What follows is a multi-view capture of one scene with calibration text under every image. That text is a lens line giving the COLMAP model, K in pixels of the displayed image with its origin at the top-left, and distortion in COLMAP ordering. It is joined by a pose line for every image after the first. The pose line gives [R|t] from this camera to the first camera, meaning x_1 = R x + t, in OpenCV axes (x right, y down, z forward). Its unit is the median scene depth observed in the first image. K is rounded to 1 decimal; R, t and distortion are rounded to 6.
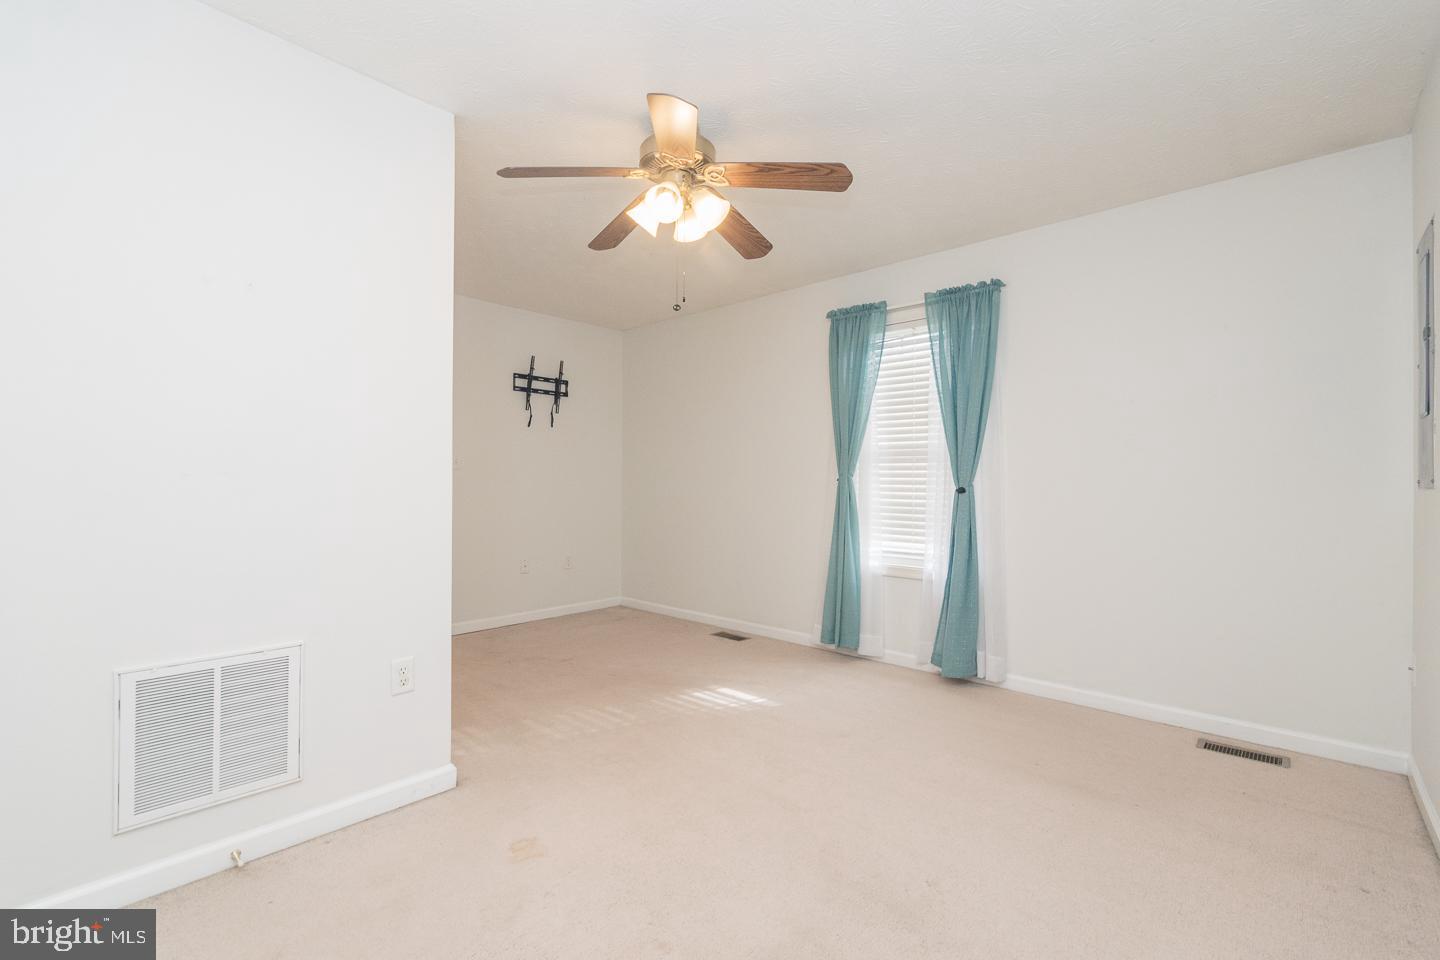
lens RADIAL K [[630.6, 0, 716.1], [0, 630.6, 482.1], [0, 0, 1]] dist [0.000645, -0.000372]
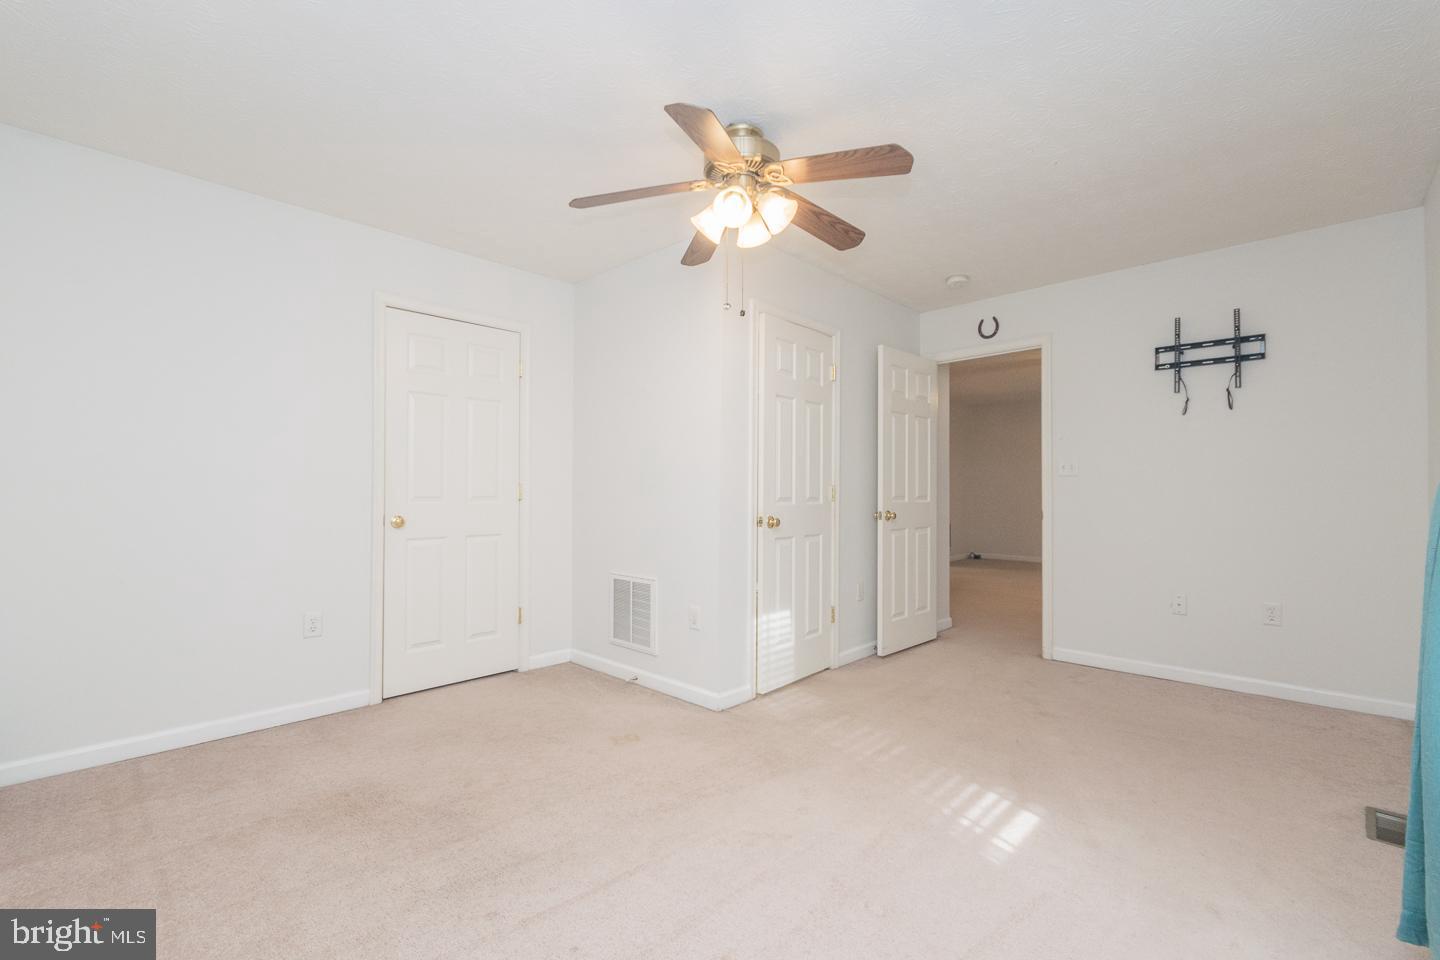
lens RADIAL K [[630.6, 0, 716.1], [0, 630.6, 482.1], [0, 0, 1]] dist [0.000645, -0.000372]
pose [[-0.026265, -0.016634, -0.999517, 0.573472], [0.000680, 0.999861, -0.016657, 0.003080], [0.999655, -0.001118, -0.026250, 0.609782]]
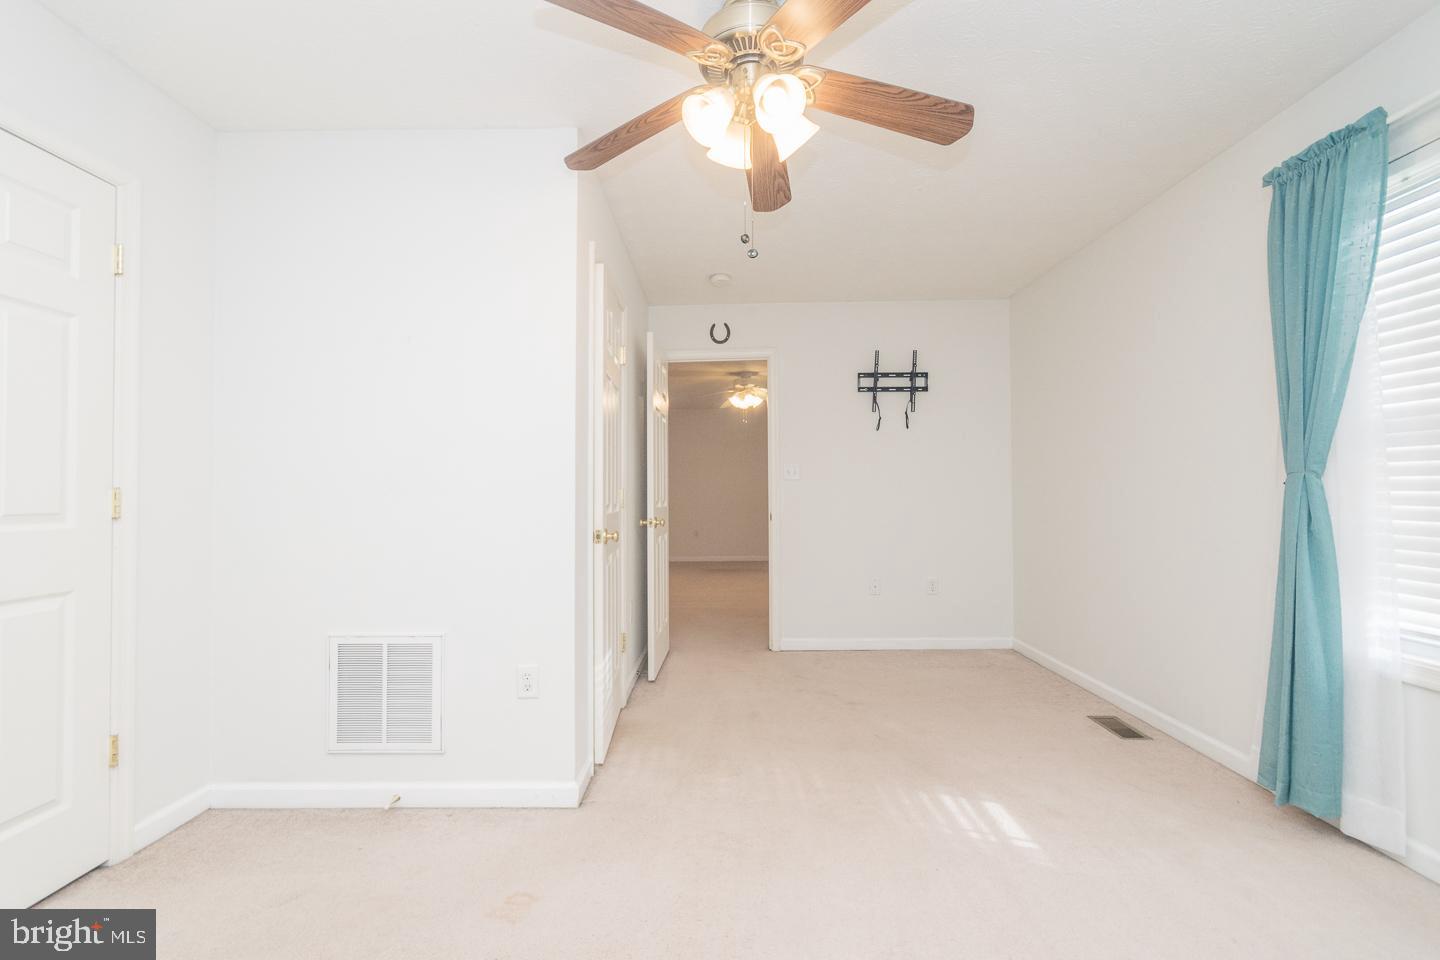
lens RADIAL K [[632.2, 0, 714.9], [0, 632.2, 481.4], [0, 0, 1]] dist [-0.000636, -0.000620]
pose [[0.665214, -0.023915, -0.746270, 0.276998], [0.011539, 0.999697, -0.021751, 0.001751], [0.746564, 0.005858, 0.665288, 0.298130]]
